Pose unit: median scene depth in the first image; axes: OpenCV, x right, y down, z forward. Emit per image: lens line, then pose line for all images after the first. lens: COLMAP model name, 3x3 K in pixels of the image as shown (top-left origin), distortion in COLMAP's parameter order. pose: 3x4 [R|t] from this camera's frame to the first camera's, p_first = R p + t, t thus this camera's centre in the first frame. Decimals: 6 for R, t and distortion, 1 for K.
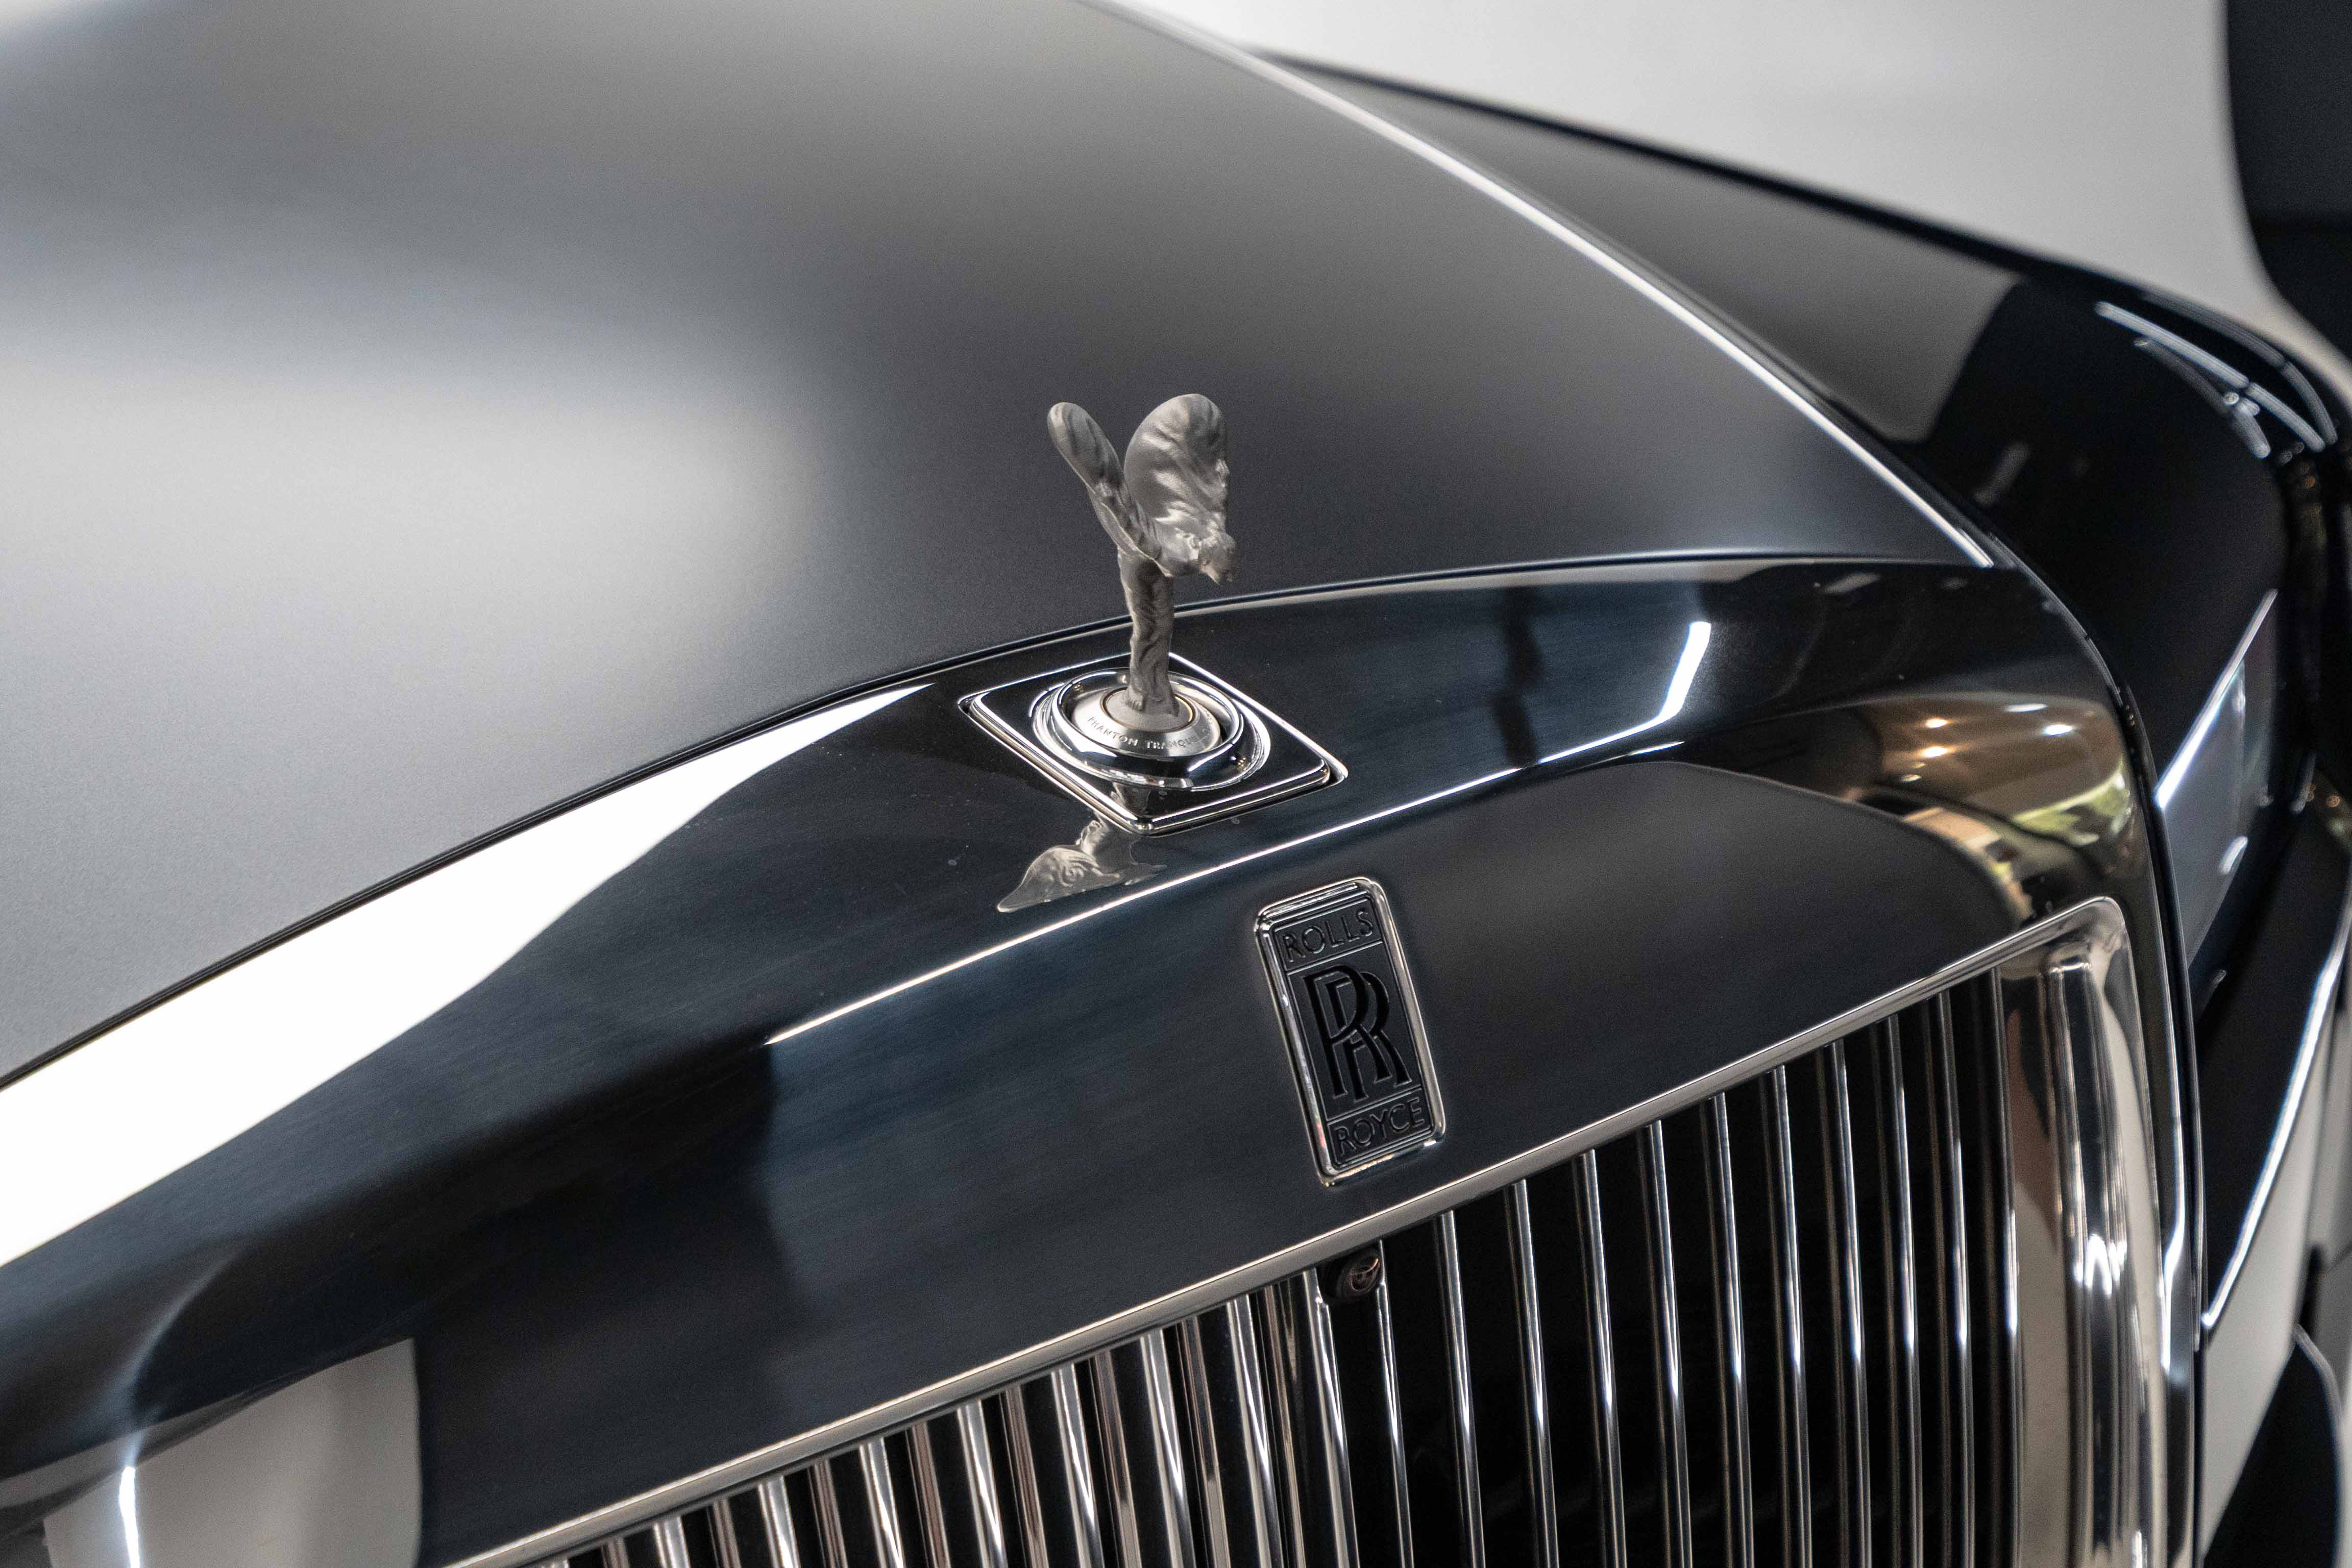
lens RADIAL K [[3409.8, 0, 1176.0], [0, 3409.8, 784.0], [0, 0, 1]] dist [0.015444, 0.012377]
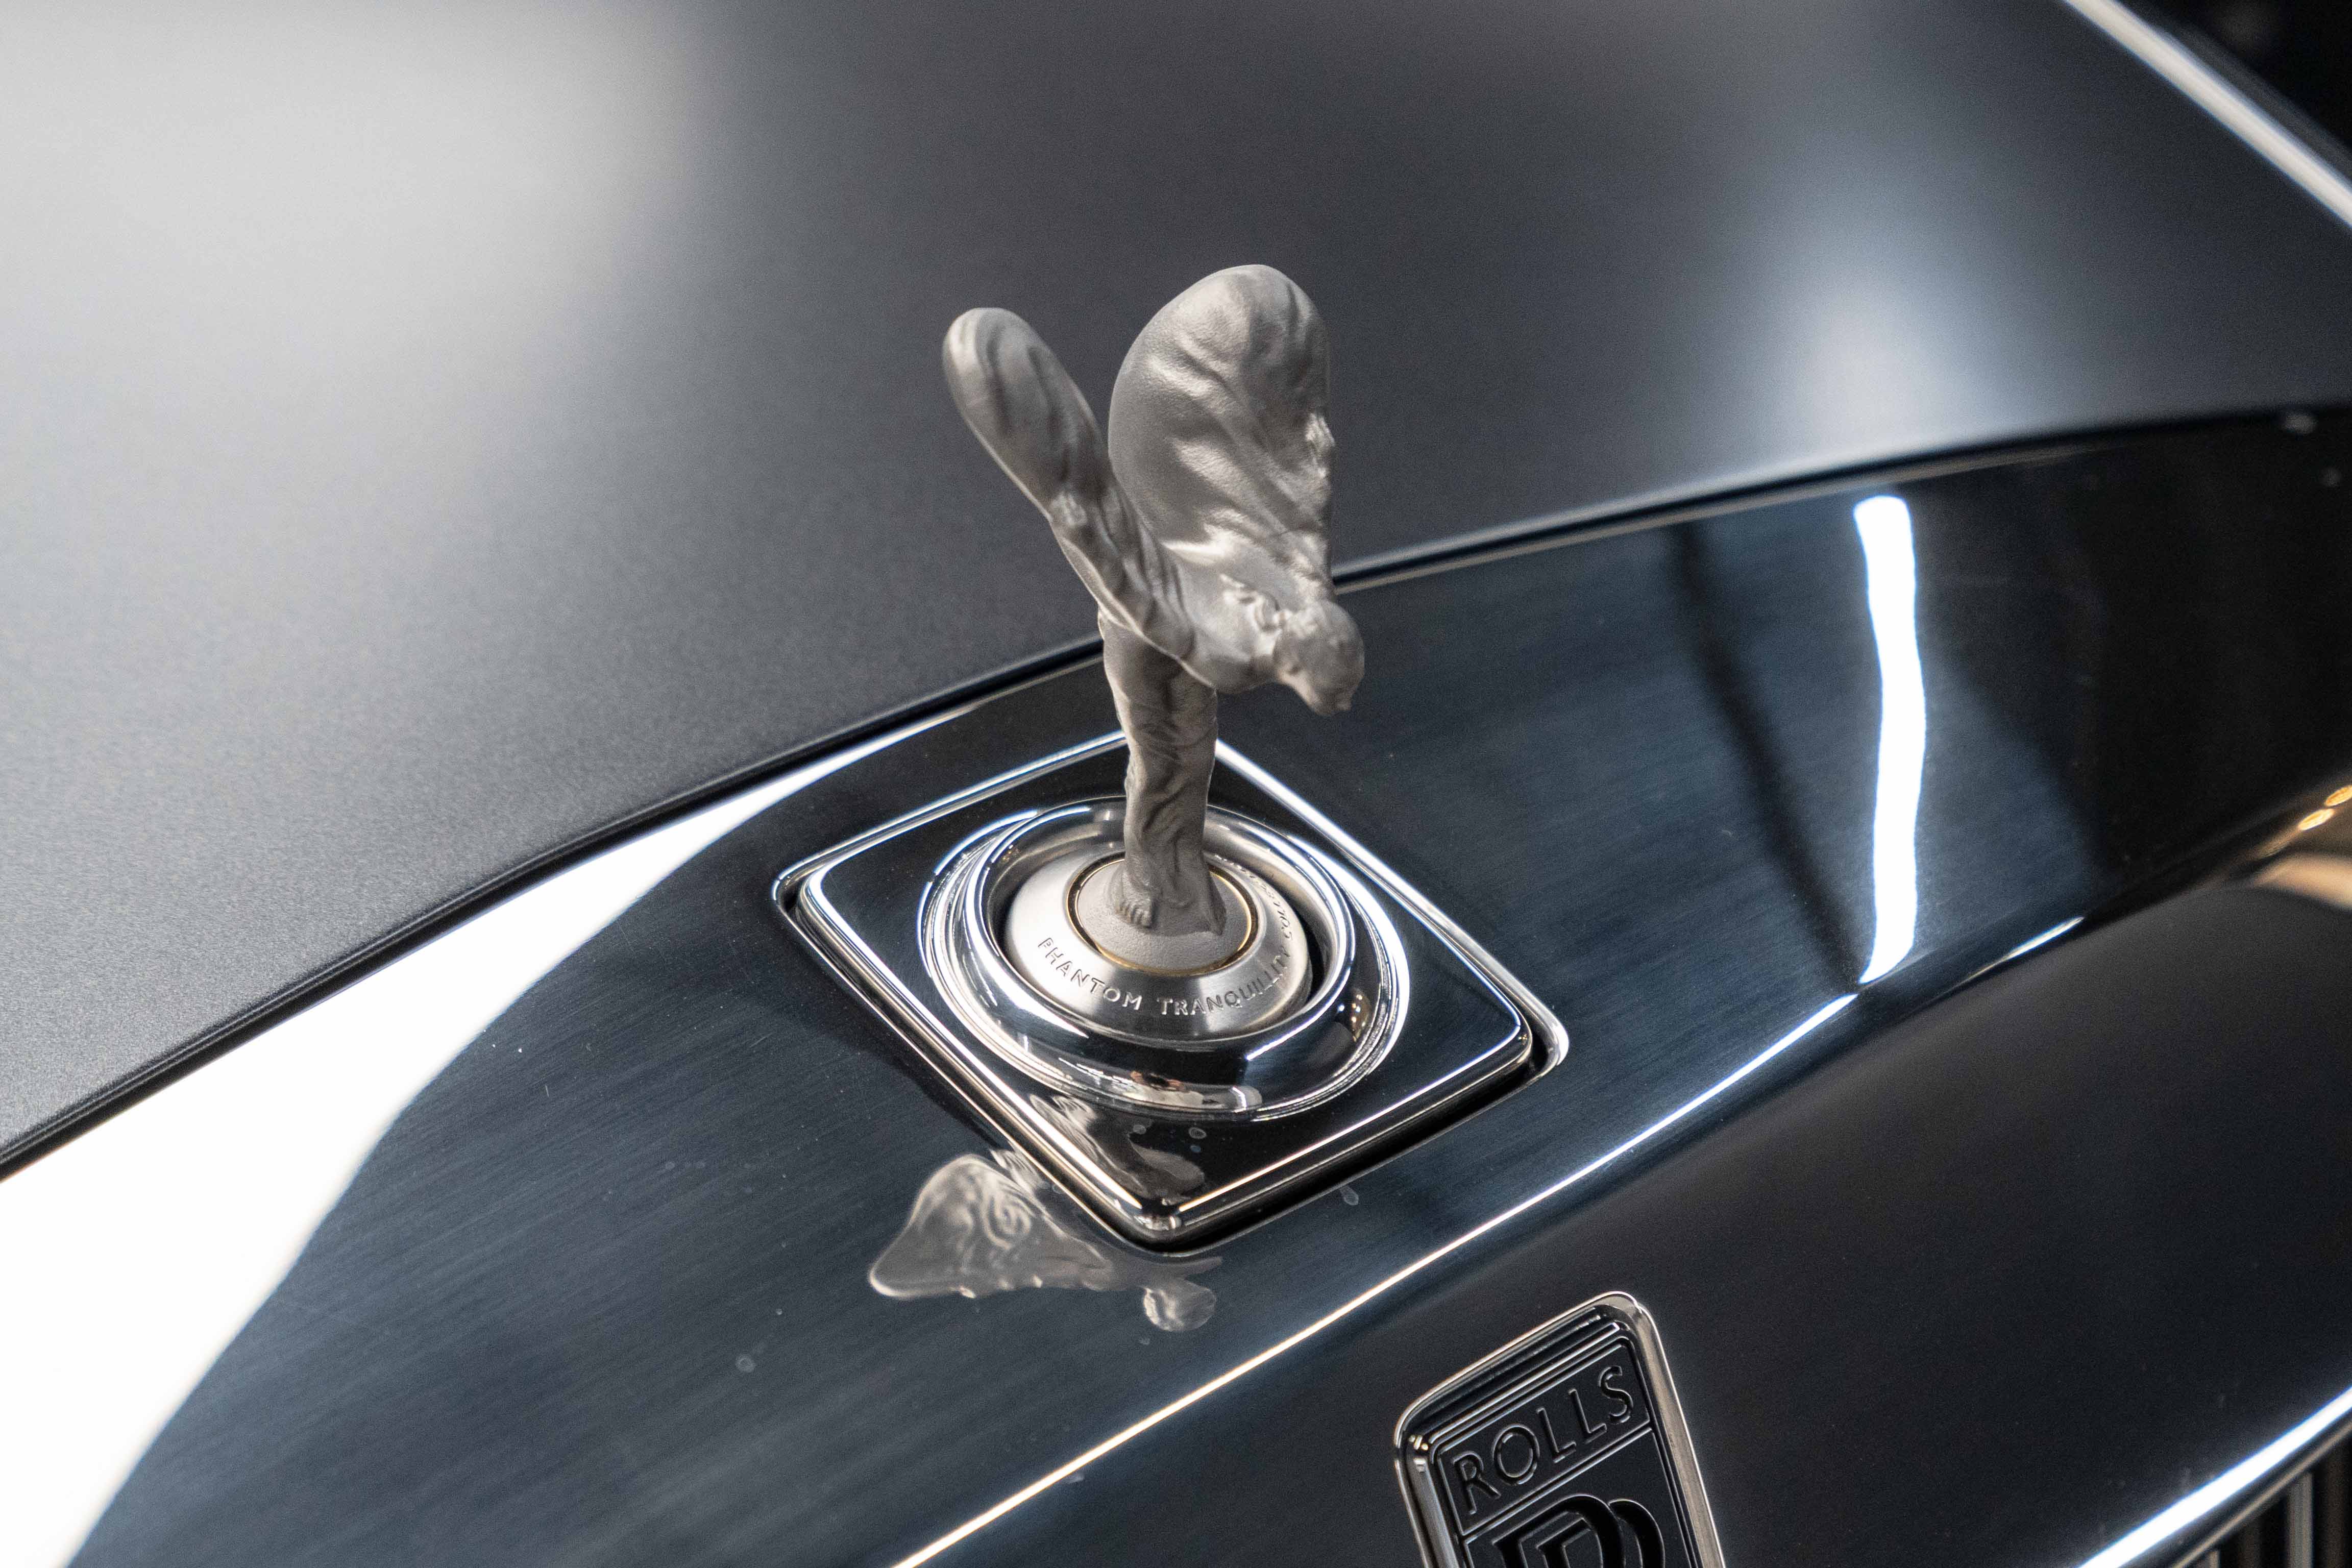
lens RADIAL K [[3409.8, 0, 1176.0], [0, 3409.8, 784.0], [0, 0, 1]] dist [0.015444, 0.012377]
pose [[0.999883, -0.005487, 0.014291, -0.013174], [0.003191, 0.987760, 0.155952, -0.118448], [-0.014972, -0.155888, 0.987661, 0.529207]]
